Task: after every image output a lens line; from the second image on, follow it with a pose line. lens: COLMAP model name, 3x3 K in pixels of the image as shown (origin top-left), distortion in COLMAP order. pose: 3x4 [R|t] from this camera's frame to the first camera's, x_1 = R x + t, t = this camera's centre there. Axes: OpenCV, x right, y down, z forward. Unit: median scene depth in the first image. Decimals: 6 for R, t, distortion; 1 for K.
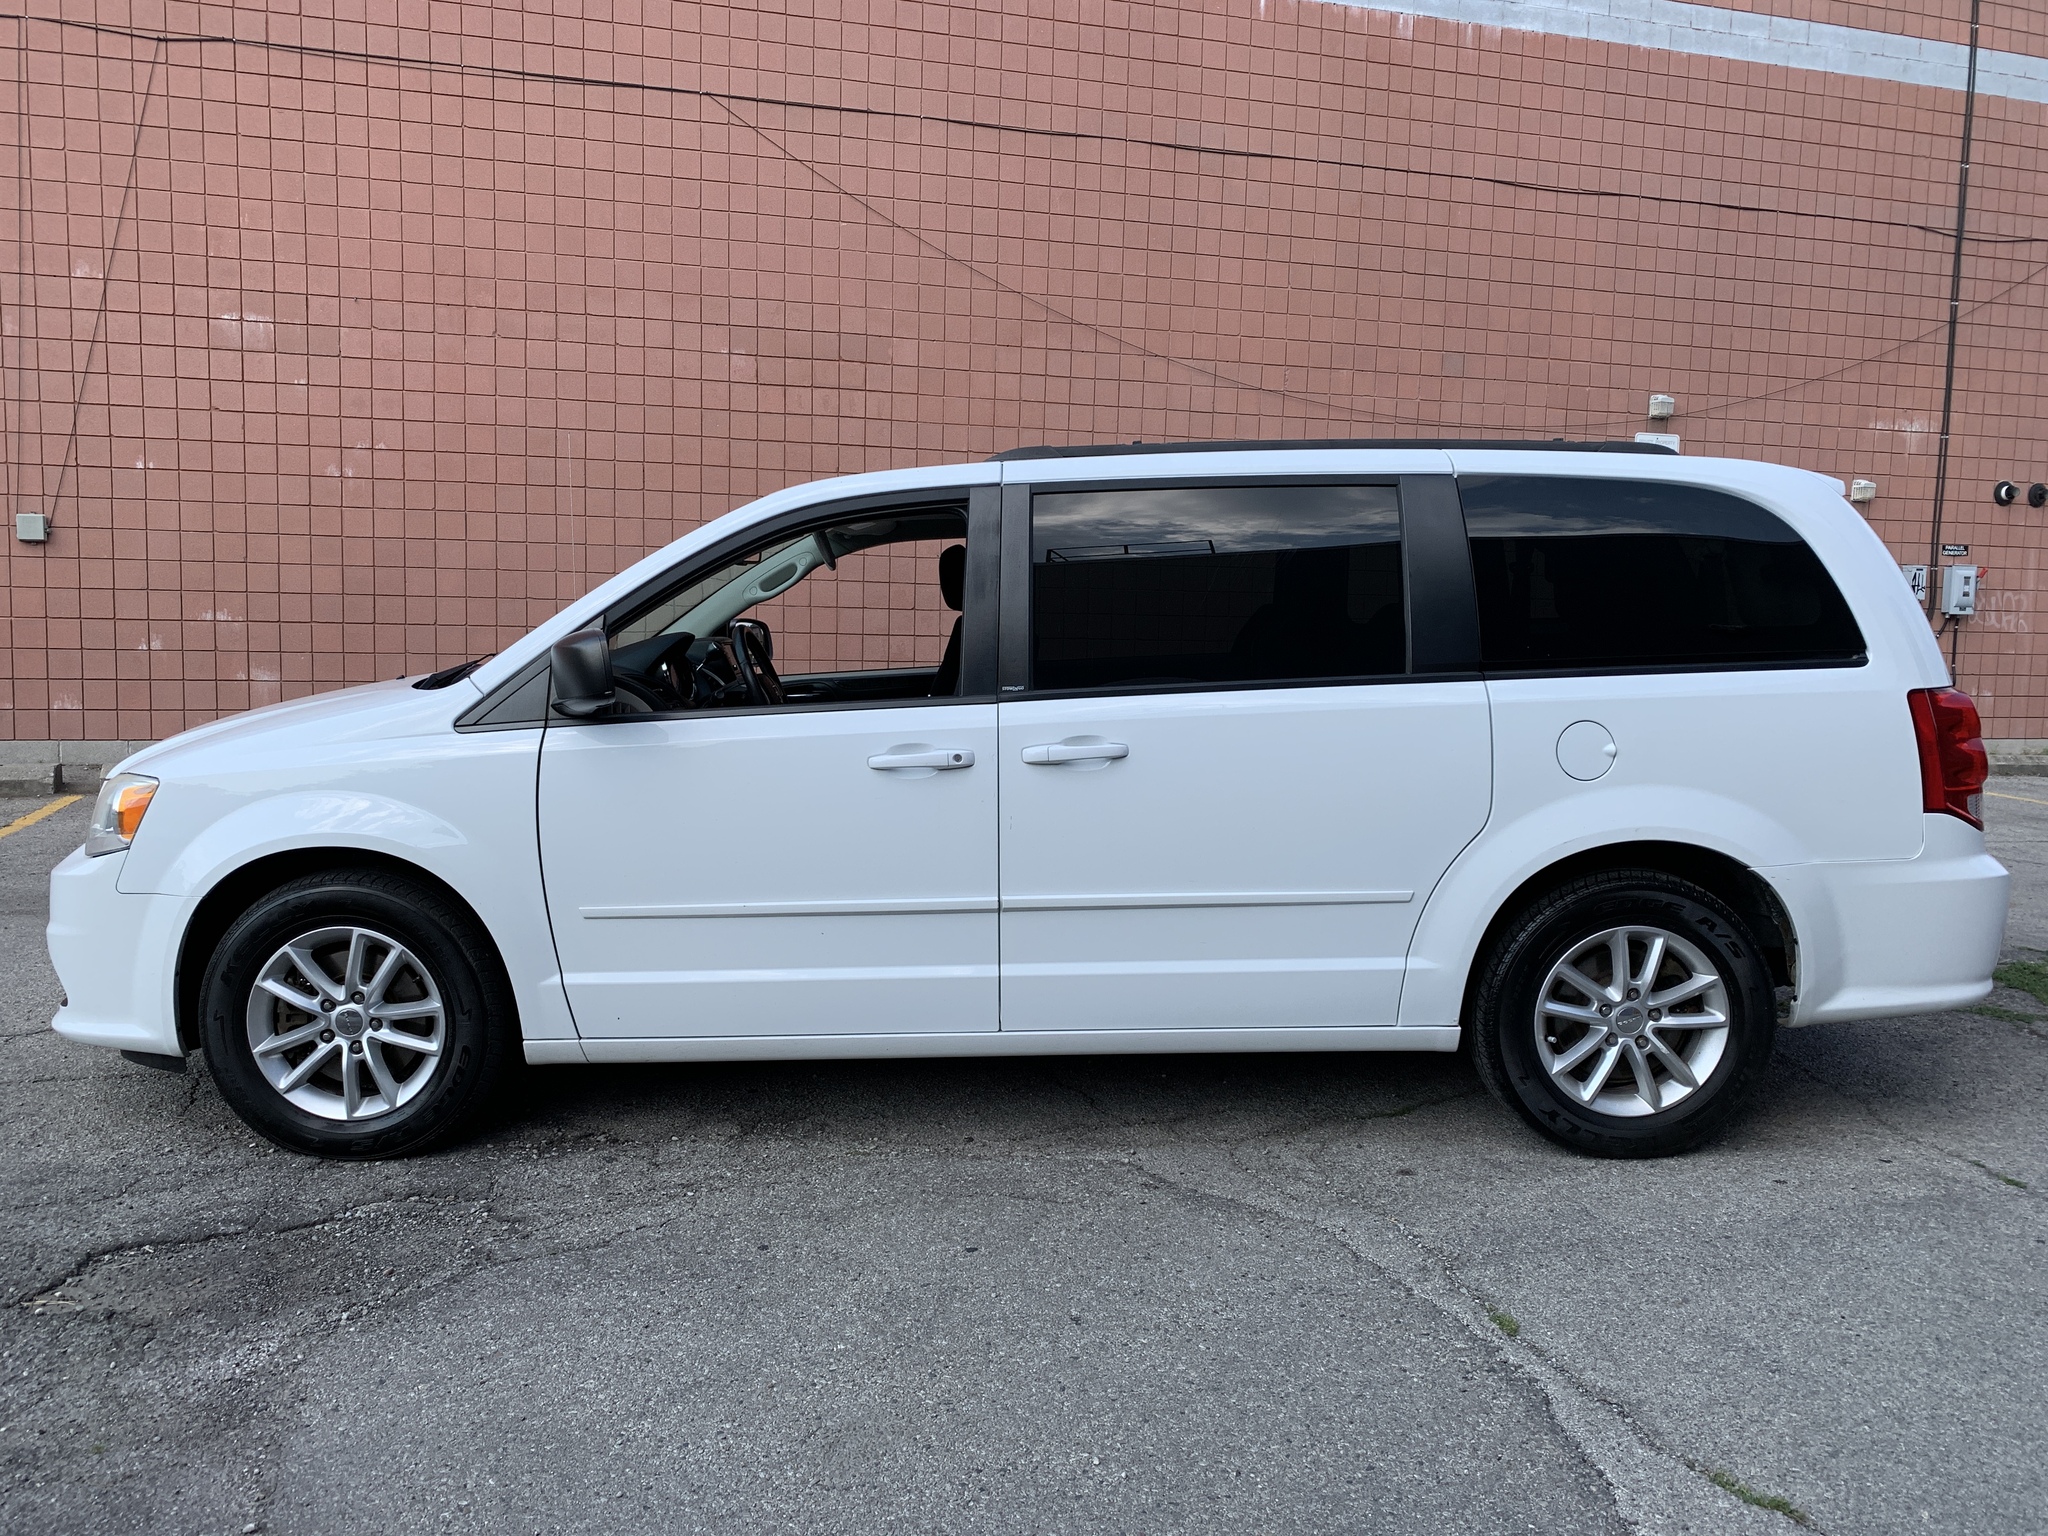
lens RADIAL K [[1519.8, 0, 999.8], [0, 1519.8, 773.2], [0, 0, 1]] dist [0.024829, -0.006899]
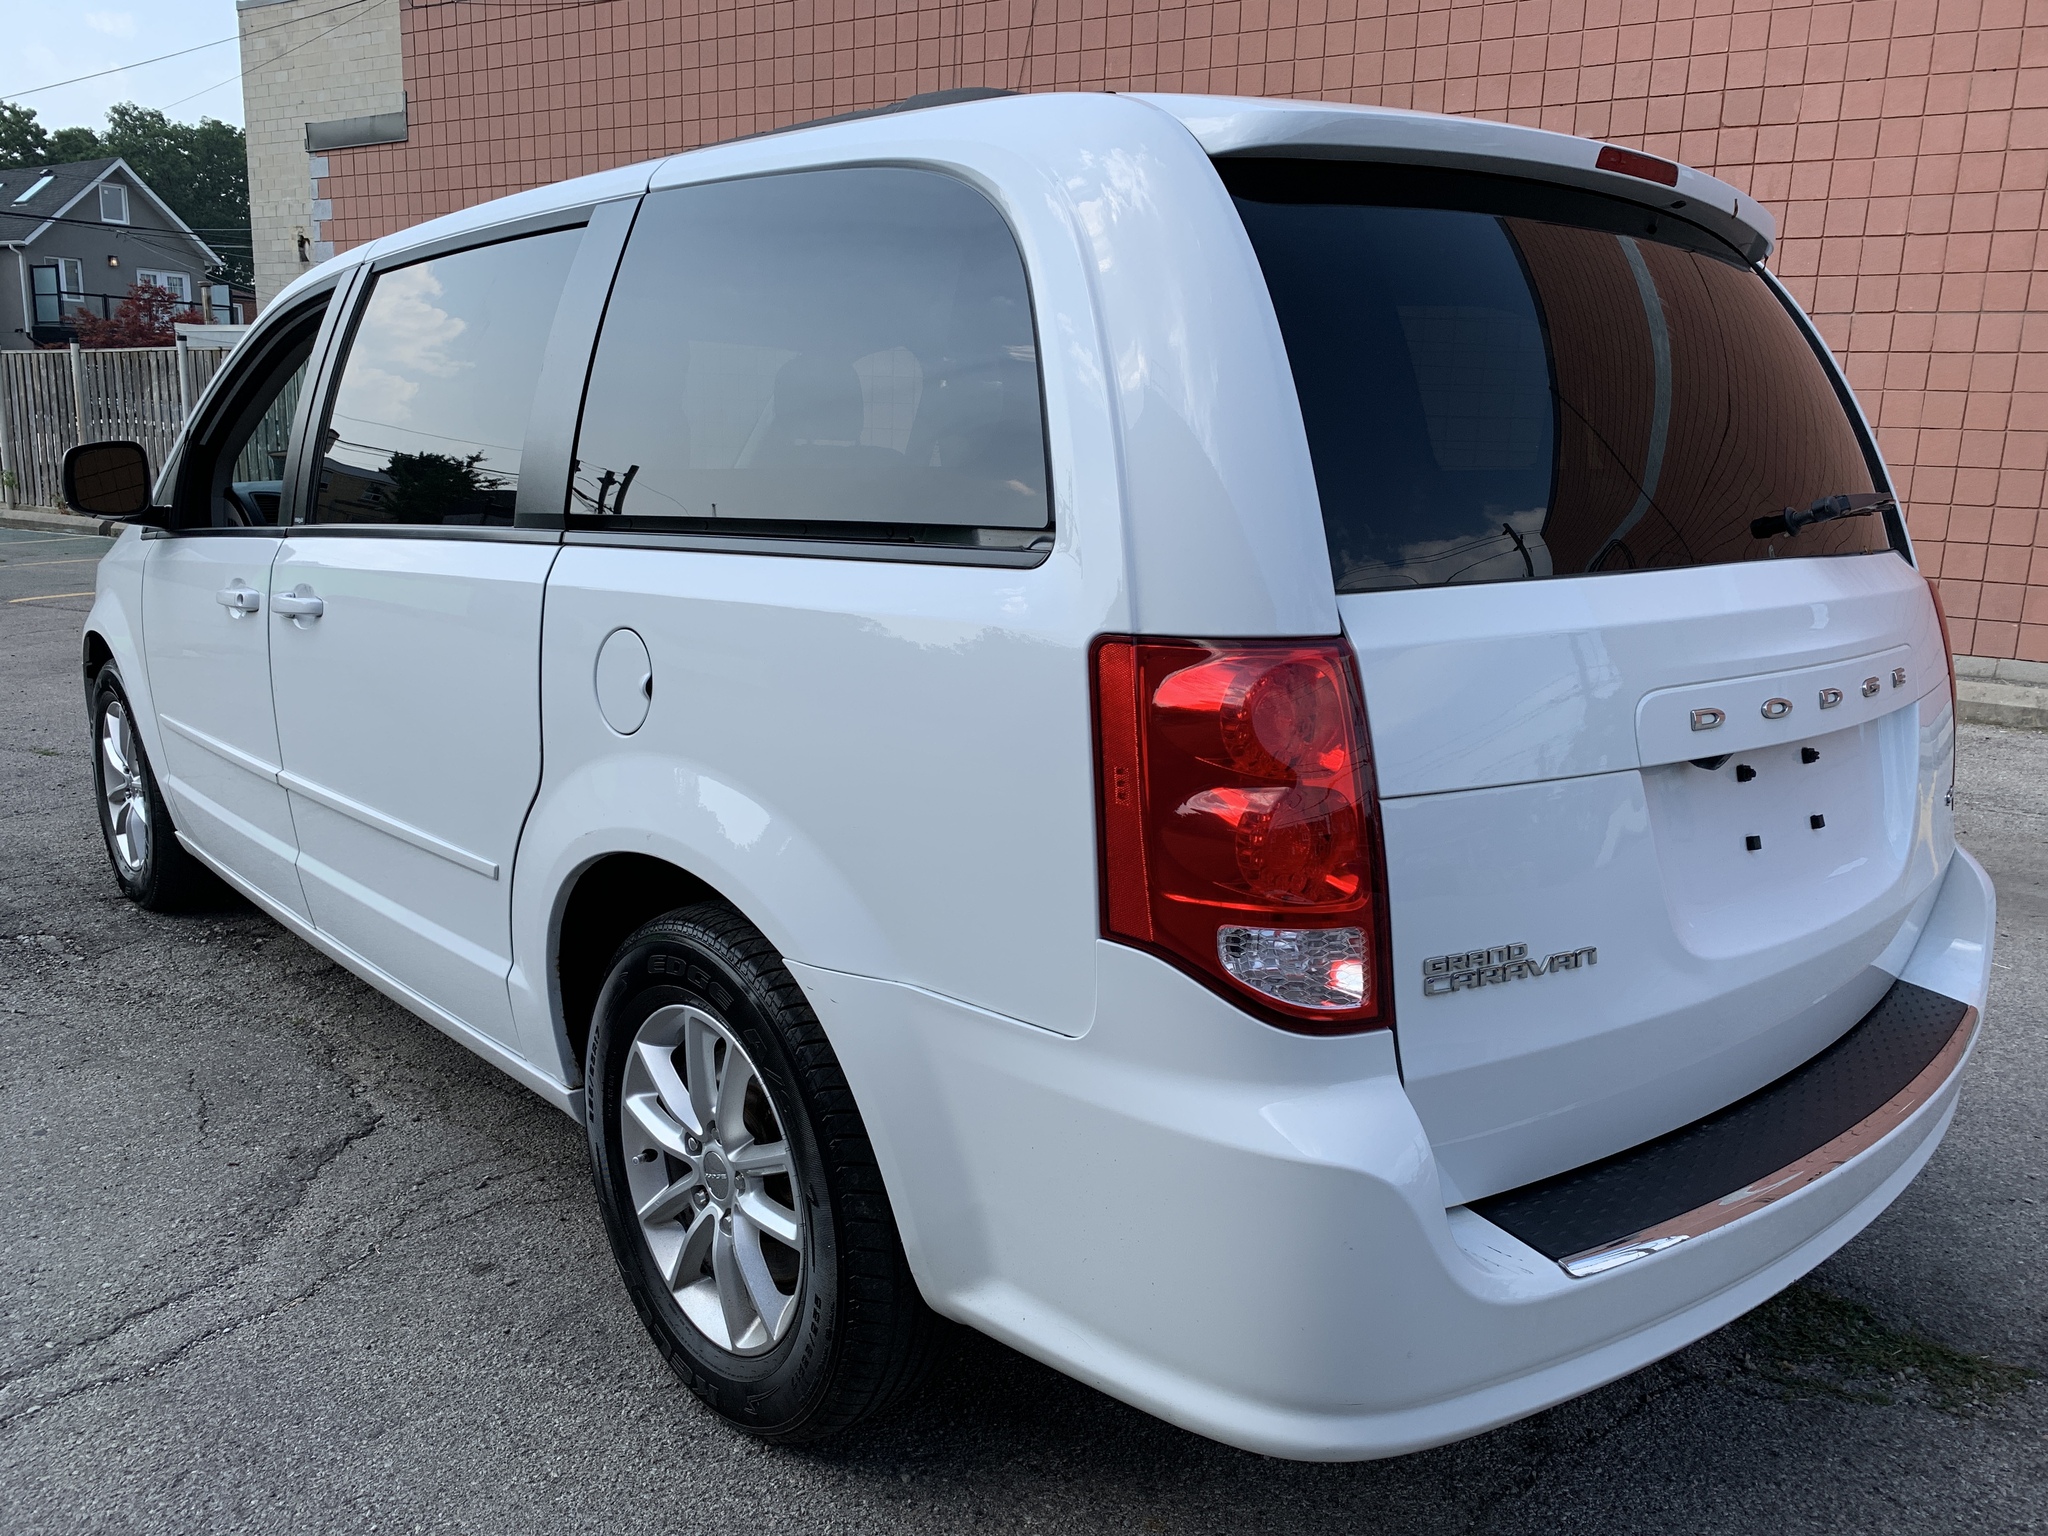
lens RADIAL K [[1552.7, 0, 1022.9], [0, 1552.7, 727.5], [0, 0, 1]] dist [0.007328, -0.001121]
pose [[0.657590, 0.144914, -0.739307, 0.880457], [-0.100084, 0.989432, 0.104920, -0.069820], [0.746699, 0.004999, 0.665144, 0.709061]]
